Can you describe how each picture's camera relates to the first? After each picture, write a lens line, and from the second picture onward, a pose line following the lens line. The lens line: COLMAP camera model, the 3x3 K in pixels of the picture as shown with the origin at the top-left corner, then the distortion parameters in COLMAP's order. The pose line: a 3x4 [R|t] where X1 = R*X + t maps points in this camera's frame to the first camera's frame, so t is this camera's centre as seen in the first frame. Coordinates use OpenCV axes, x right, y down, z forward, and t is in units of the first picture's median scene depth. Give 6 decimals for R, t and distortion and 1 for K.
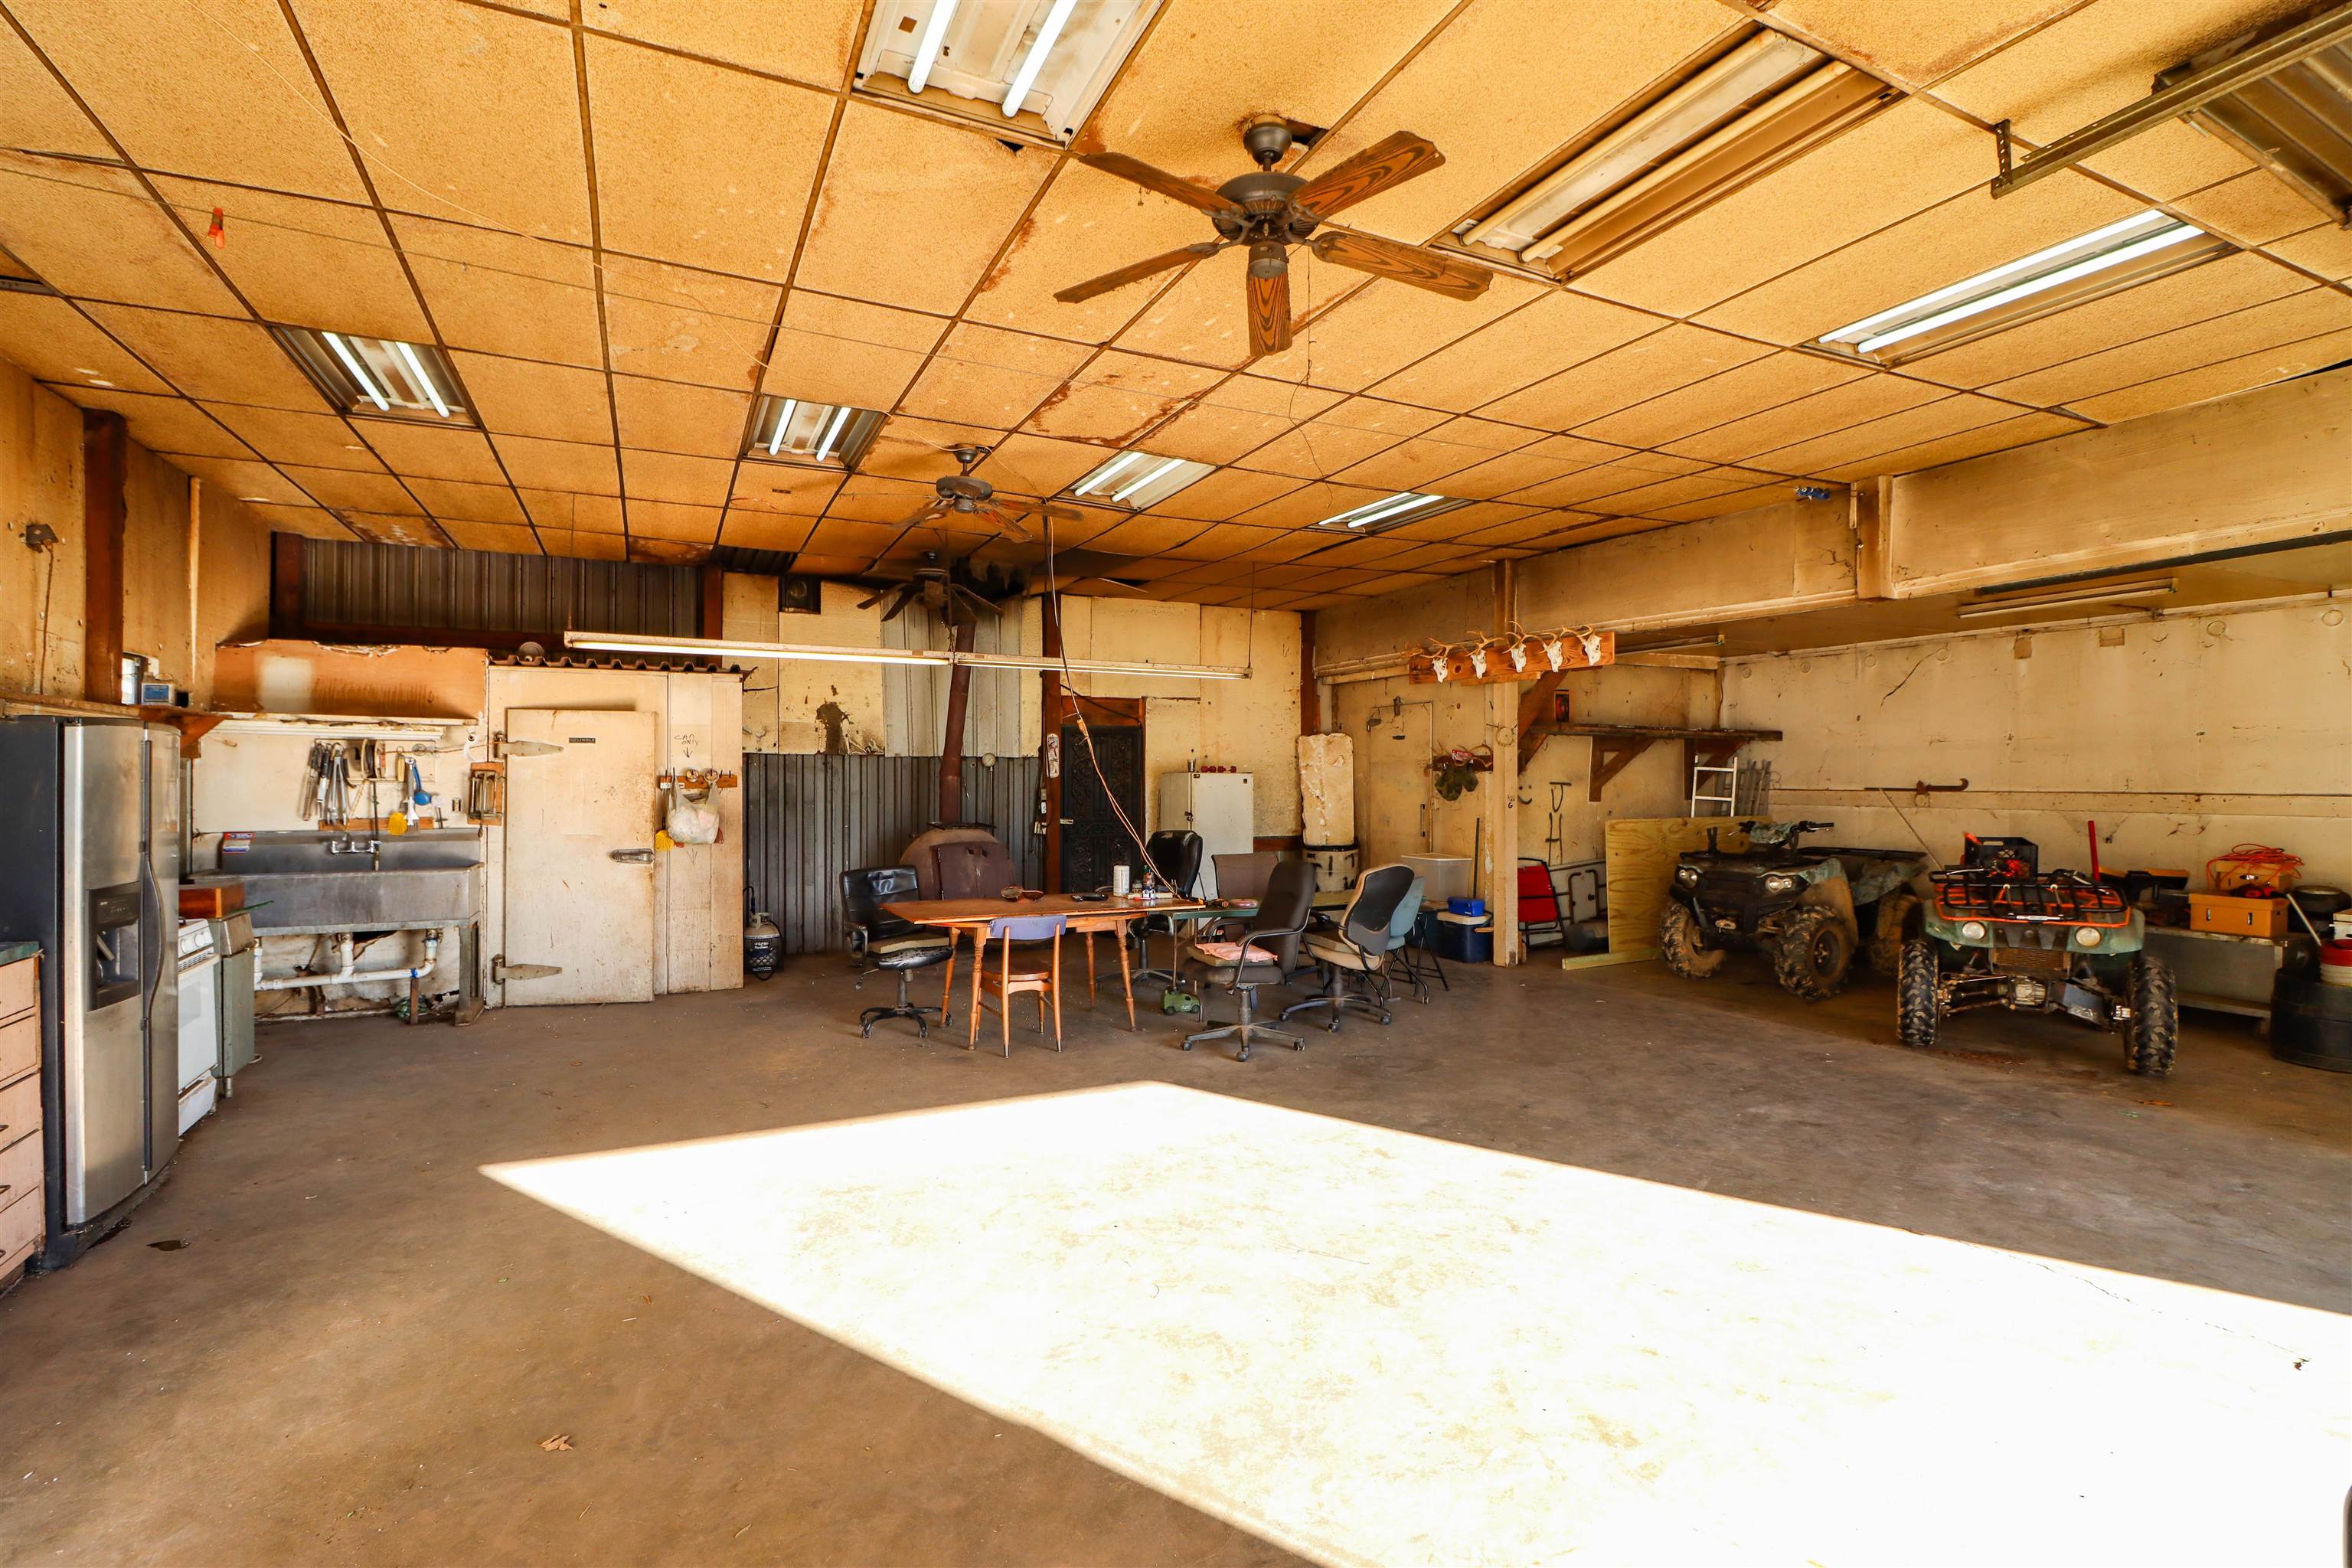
lens RADIAL K [[1089.2, 0, 1174.3], [0, 1089.2, 778.7], [0, 0, 1]] dist [-0.005916, -0.008742]
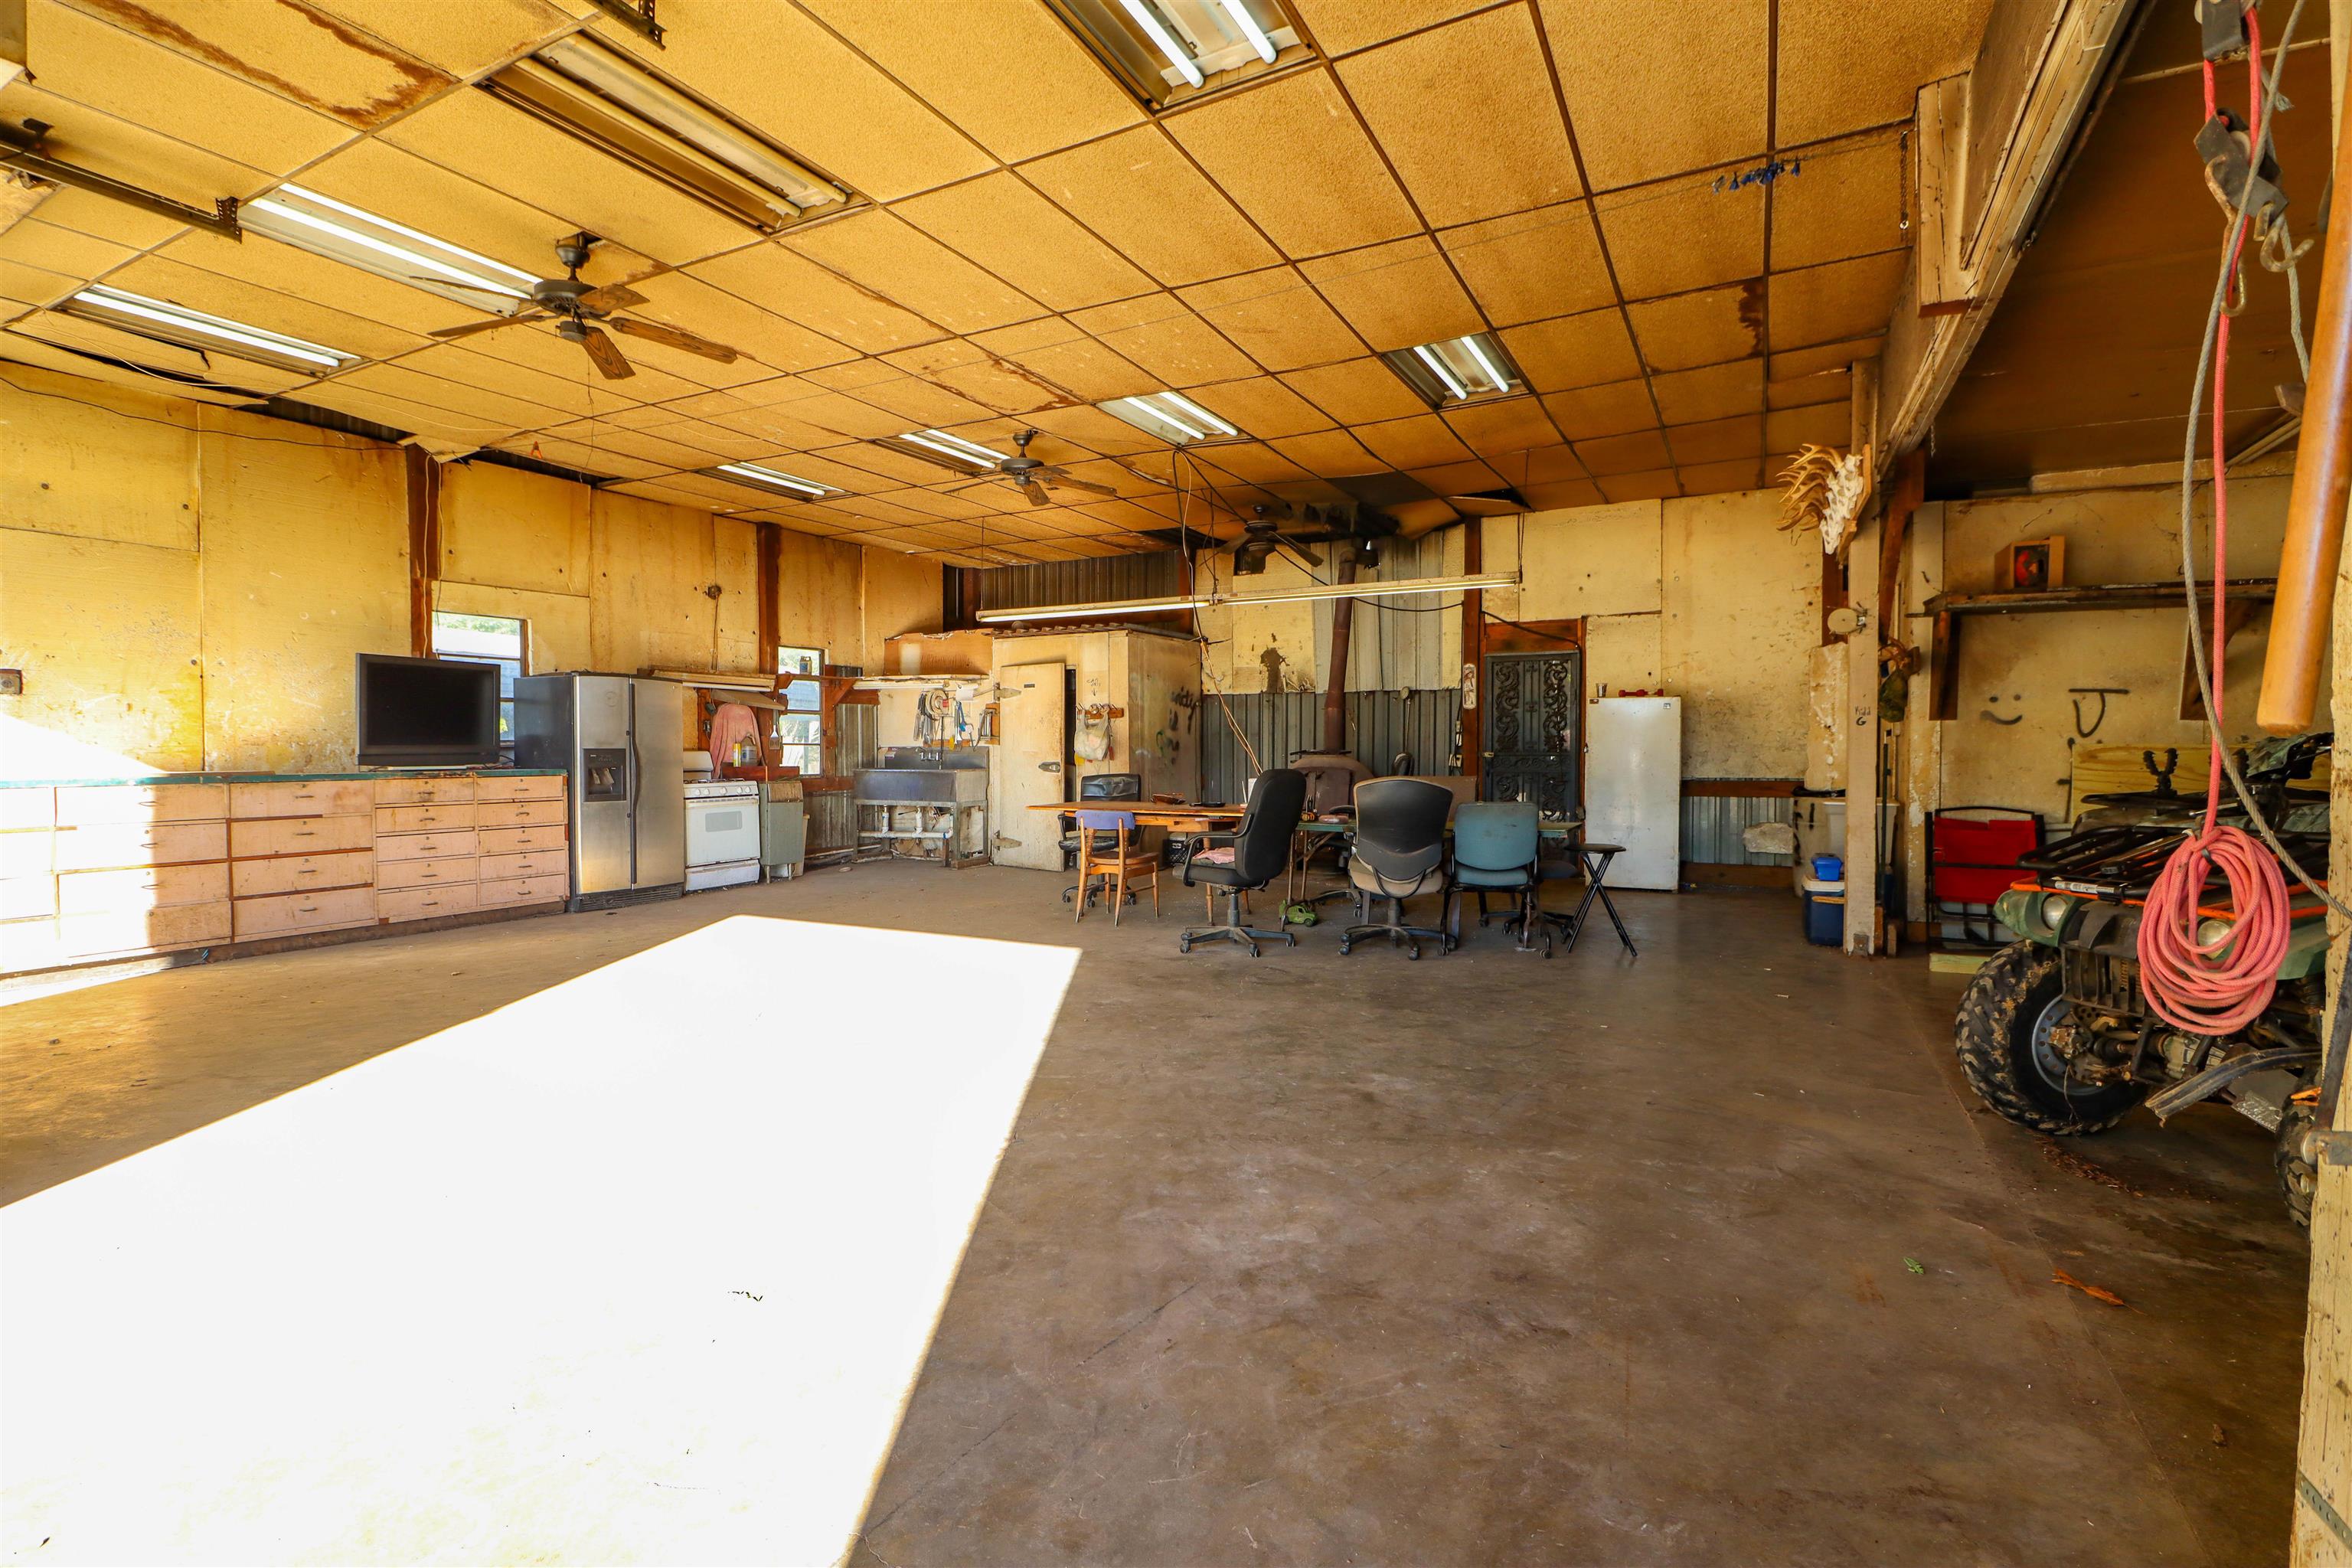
lens RADIAL K [[1089.2, 0, 1177.4], [0, 1089.2, 781.5], [0, 0, 1]] dist [-0.005916, -0.008742]
pose [[0.592512, 0.021068, -0.805286, 1.009471], [0.001999, 0.999616, 0.027623, 0.071234], [0.805559, -0.017977, 0.592243, 0.410155]]
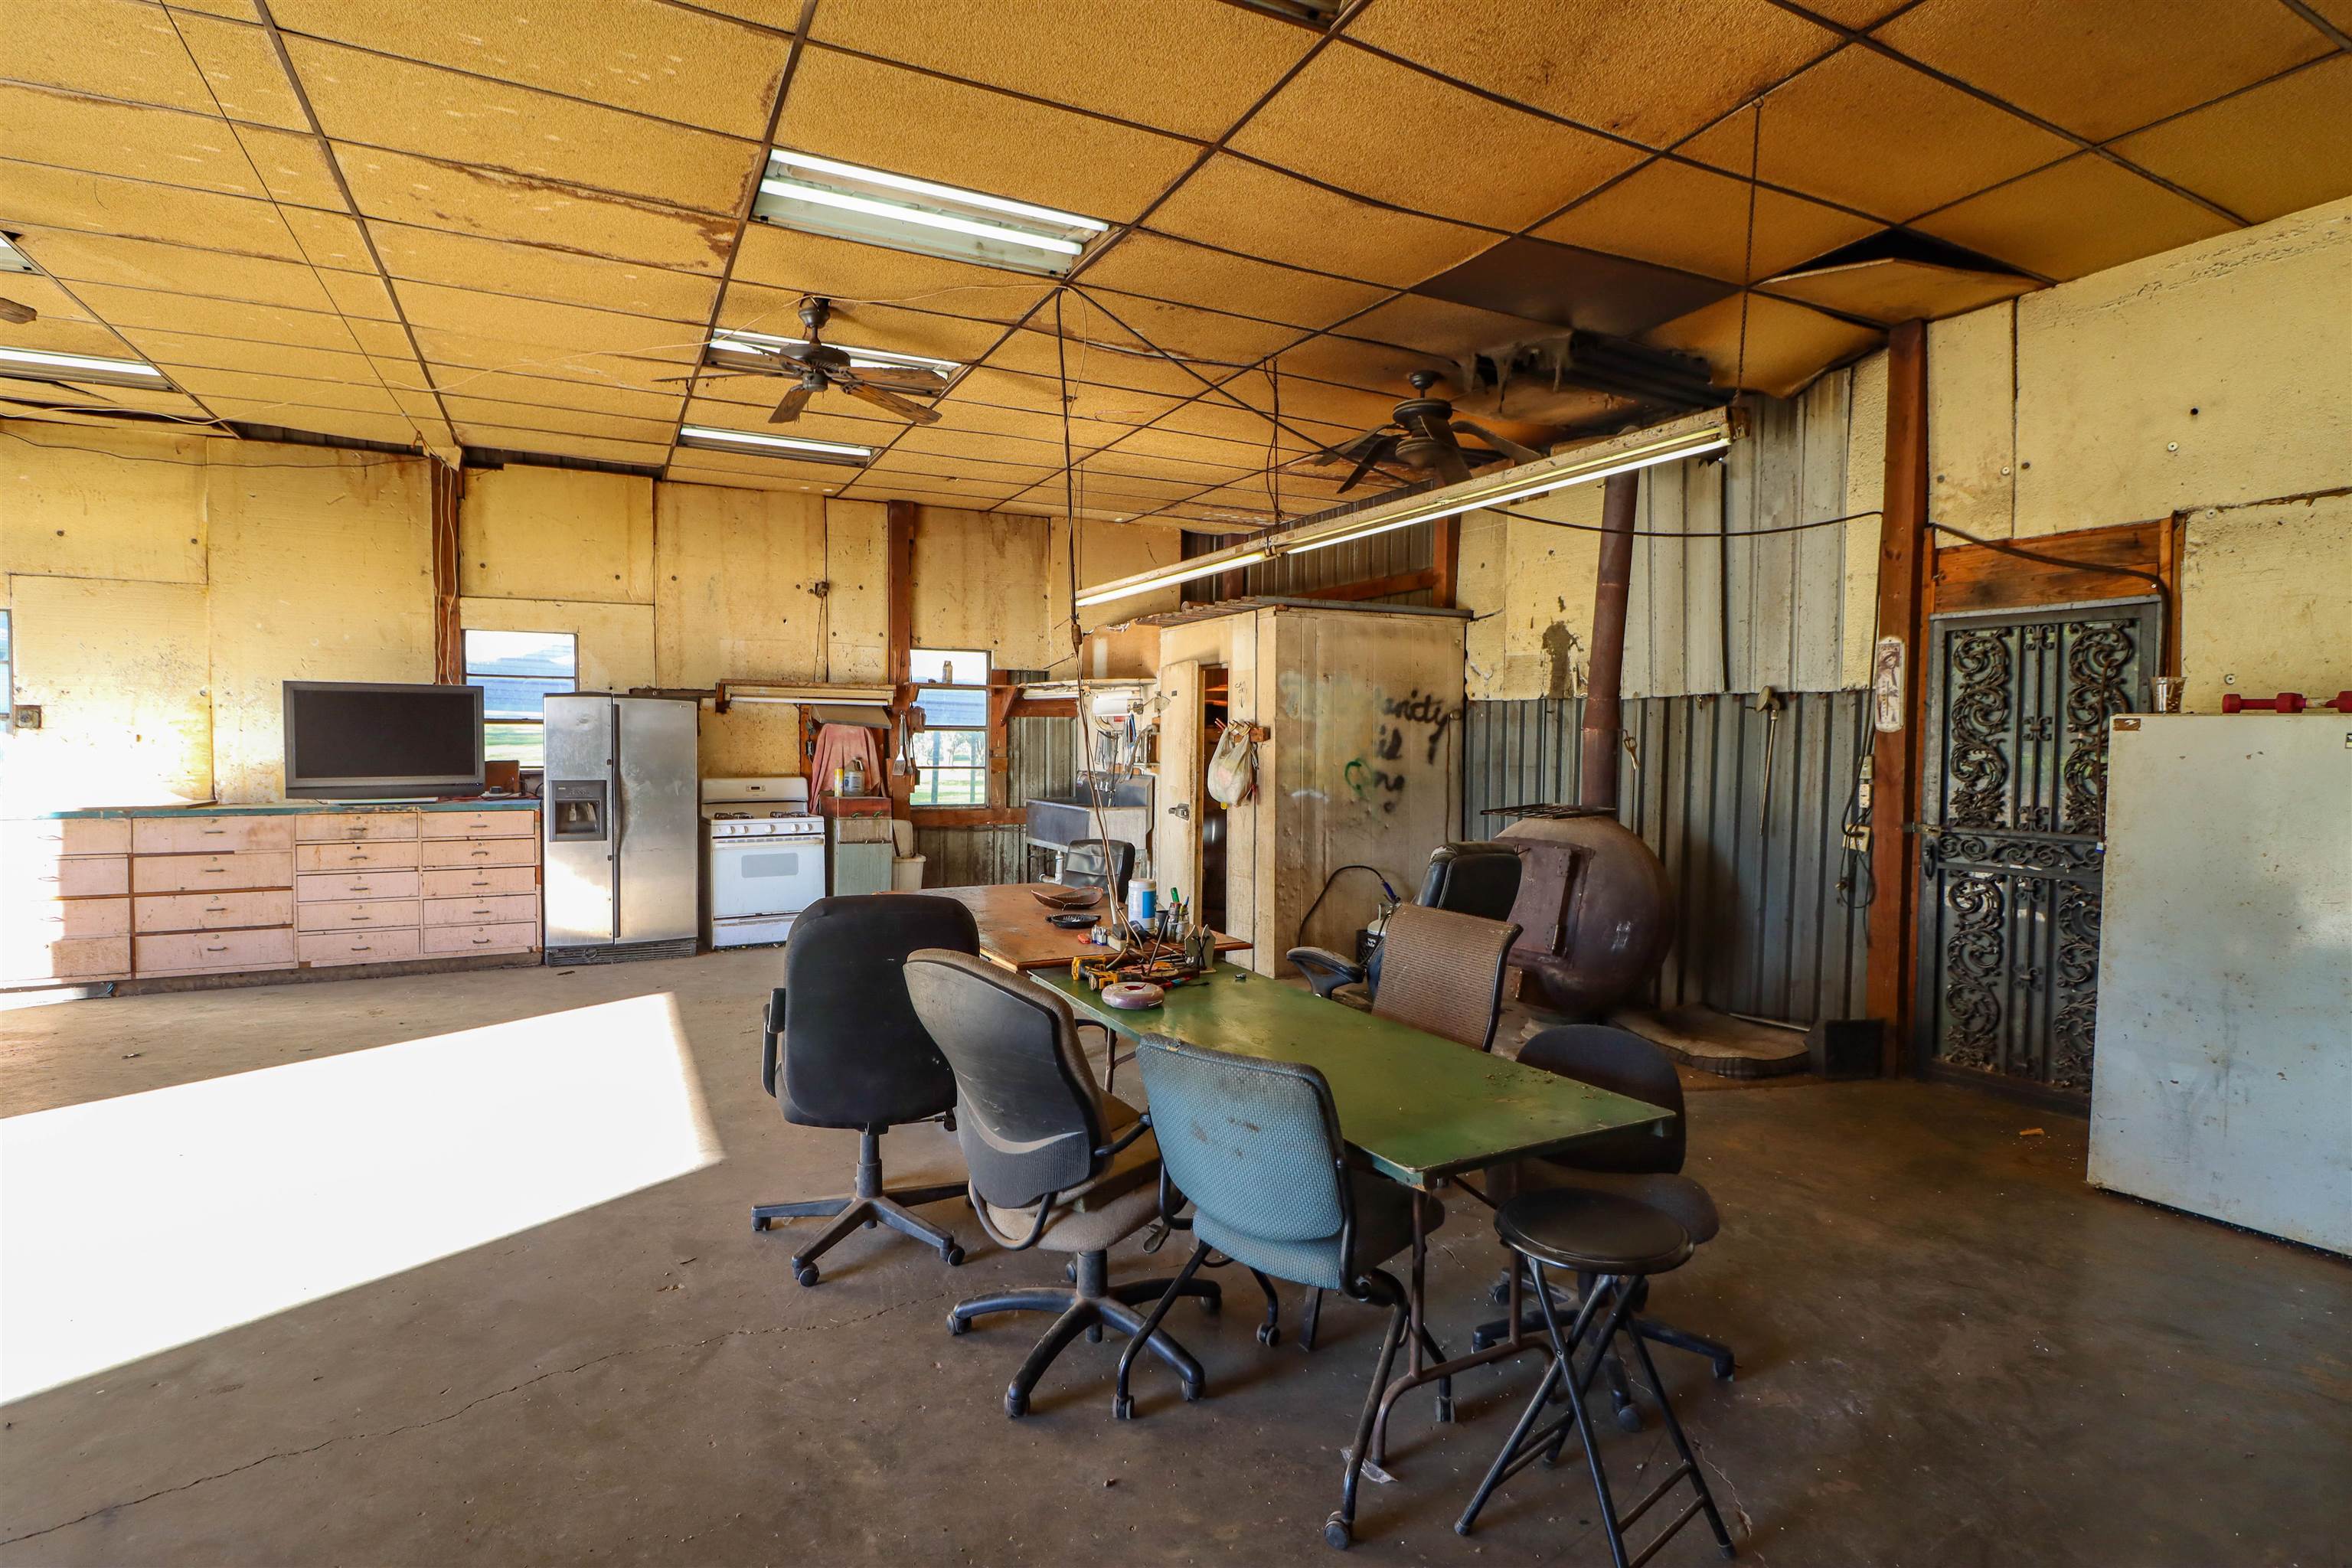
lens RADIAL K [[1131.1, 0, 1172.9], [0, 1131.1, 779.4], [0, 0, 1]] dist [-0.012117, -0.002573]
pose [[0.031083, 0.035385, -0.998890, 0.699156], [-0.010055, 0.999334, 0.035088, 0.011107], [0.999466, 0.008953, 0.031418, 1.319976]]
